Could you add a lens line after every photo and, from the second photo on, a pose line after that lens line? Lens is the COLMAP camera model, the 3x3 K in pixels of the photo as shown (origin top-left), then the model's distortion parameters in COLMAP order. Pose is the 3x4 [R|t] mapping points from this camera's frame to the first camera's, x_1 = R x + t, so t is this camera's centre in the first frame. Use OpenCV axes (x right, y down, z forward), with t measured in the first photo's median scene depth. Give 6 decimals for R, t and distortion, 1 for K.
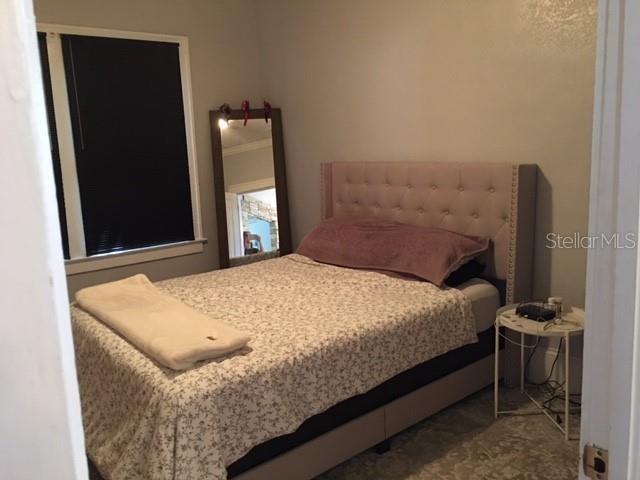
lens RADIAL K [[543.4, 0, 319.3], [0, 543.4, 239.1], [0, 0, 1]] dist [0.077037, -0.092923]
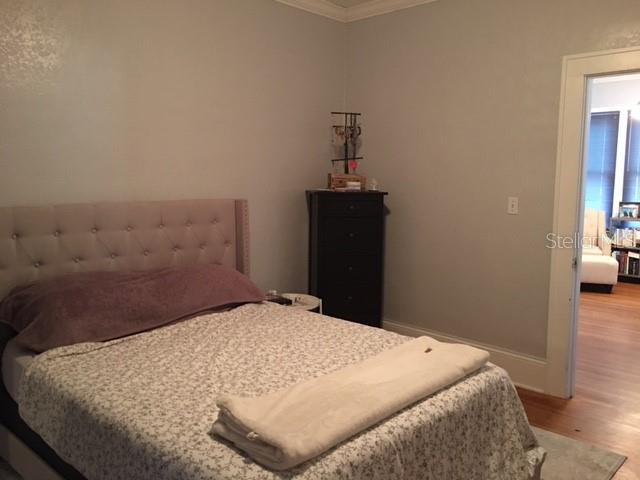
lens RADIAL K [[543.4, 0, 319.2], [0, 543.4, 239.1], [0, 0, 1]] dist [0.077037, -0.092923]
pose [[-0.135154, -0.085613, 0.987119, -0.880310], [0.180459, 0.977470, 0.109485, -0.141701], [-0.974252, 0.192932, -0.116659, 0.926574]]
